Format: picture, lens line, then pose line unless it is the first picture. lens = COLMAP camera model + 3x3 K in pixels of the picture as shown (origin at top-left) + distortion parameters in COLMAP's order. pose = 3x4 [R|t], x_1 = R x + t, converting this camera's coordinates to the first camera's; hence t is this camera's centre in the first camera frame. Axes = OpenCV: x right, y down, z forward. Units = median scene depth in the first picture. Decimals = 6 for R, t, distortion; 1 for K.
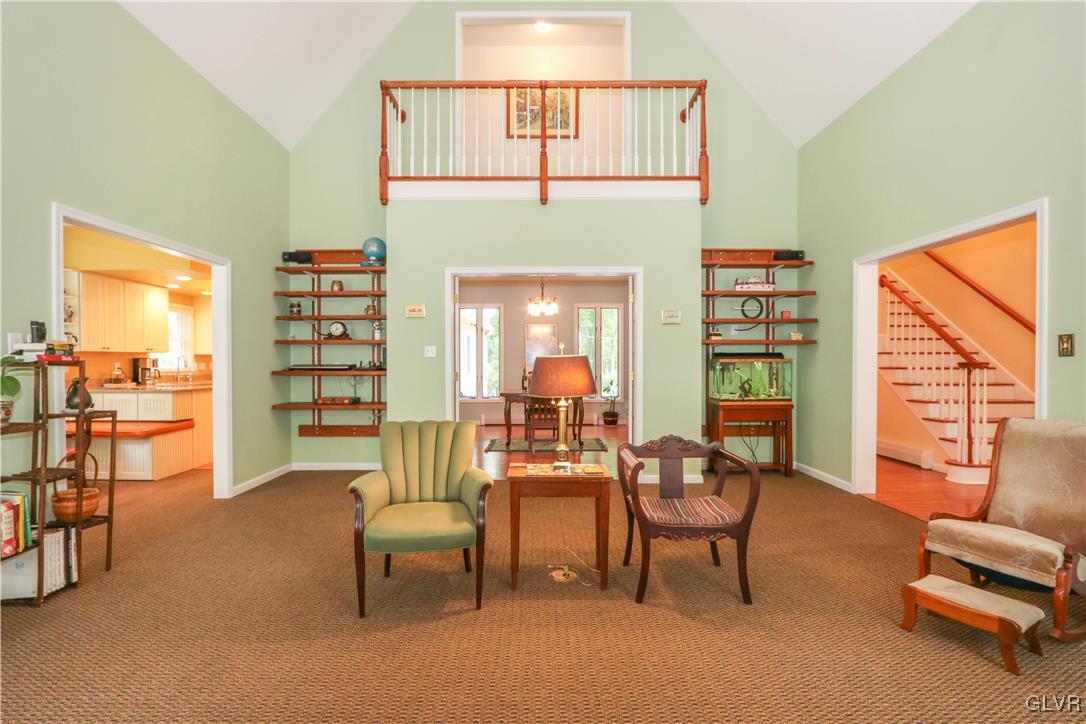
lens RADIAL K [[511.4, 0, 541.8], [0, 511.4, 365.4], [0, 0, 1]] dist [-0.017769, 0.004282]
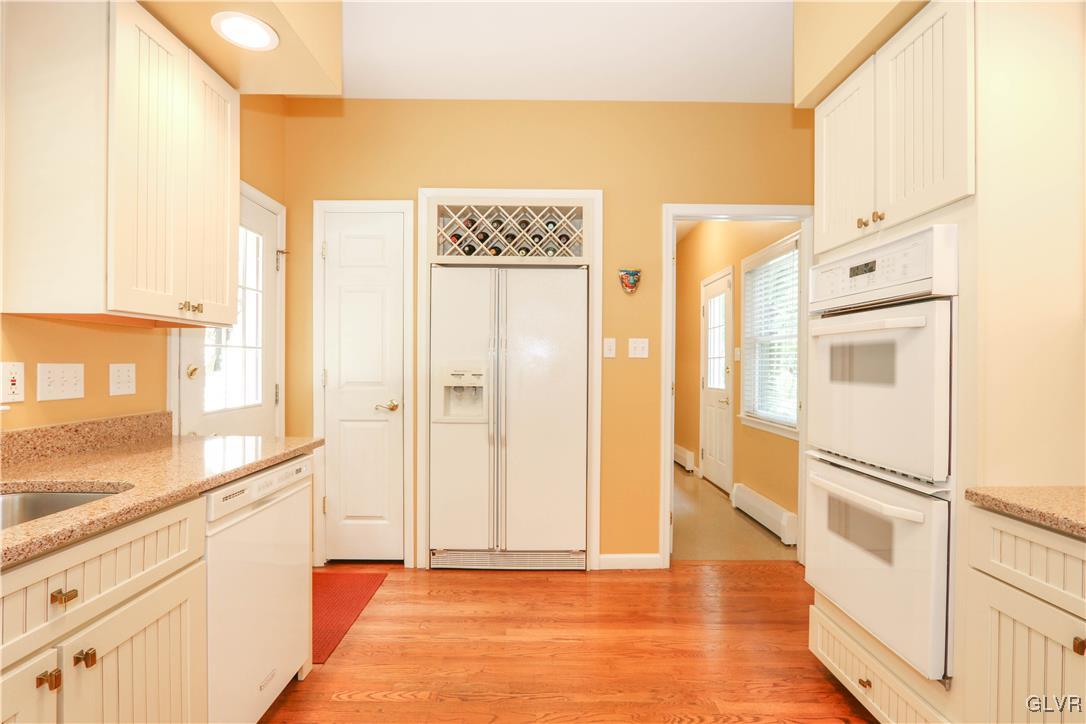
lens RADIAL K [[511.4, 0, 533.0], [0, 511.4, 368.0], [0, 0, 1]] dist [-0.017769, 0.004282]
pose [[0.999950, 0.009543, 0.002856, -0.602122], [-0.009545, 0.999954, 0.000887, -0.006142], [-0.002847, -0.000914, 0.999996, 0.988831]]
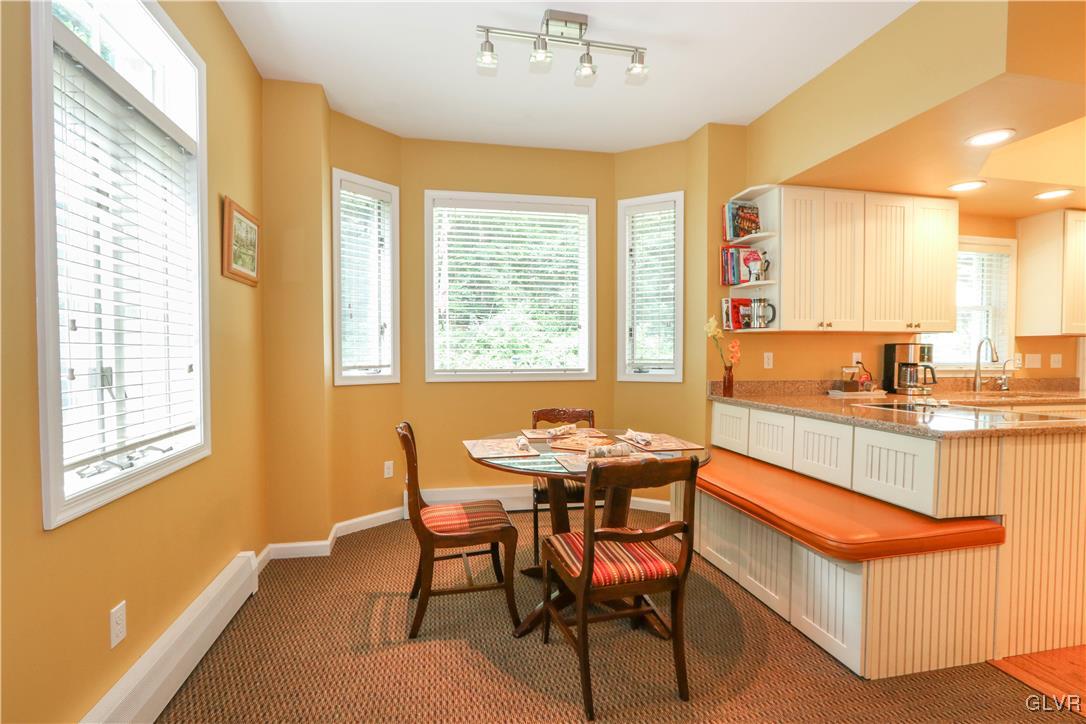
lens RADIAL K [[511.4, 0, 535.9], [0, 511.4, 367.3], [0, 0, 1]] dist [-0.017769, 0.004282]
pose [[0.205953, 0.028436, -0.978149, -0.360349], [-0.009561, 0.999588, 0.027046, -0.000764], [0.978515, 0.003781, 0.206140, 0.531965]]
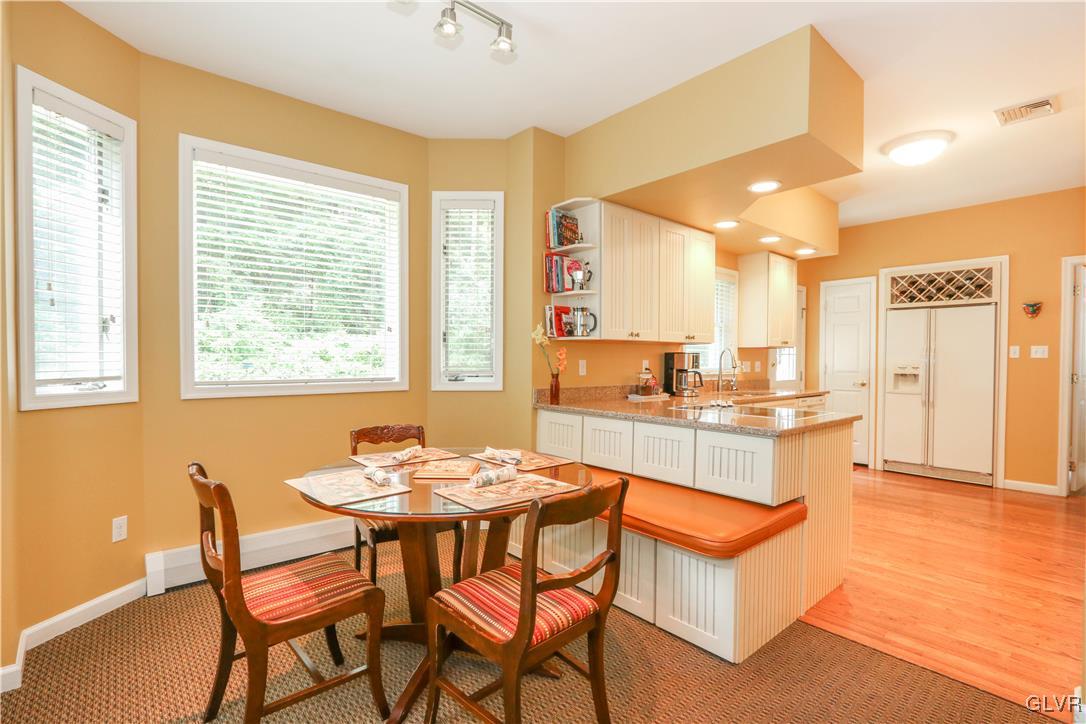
lens RADIAL K [[511.4, 0, 540.0], [0, 511.4, 368.3], [0, 0, 1]] dist [-0.017769, 0.004282]
pose [[0.656556, 0.019624, -0.754022, -0.441582], [-0.013419, 0.999807, 0.014335, -0.002335], [0.754158, 0.000706, 0.656693, 0.481384]]
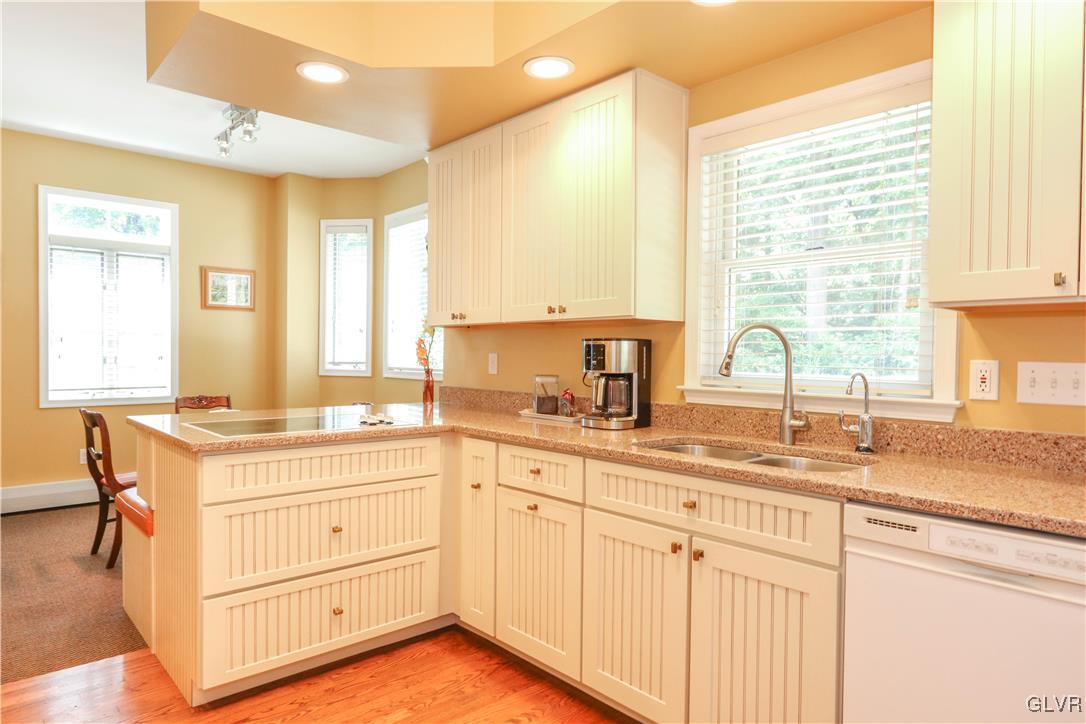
lens RADIAL K [[661.0, 0, 531.9], [0, 661.0, 363.9], [0, 0, 1]] dist [-0.021820, 0.000065]
pose [[-0.741934, 0.005271, -0.670452, -0.495366], [-0.014400, 0.999613, 0.023794, -0.008503], [0.670318, 0.027308, -0.741571, 1.273627]]
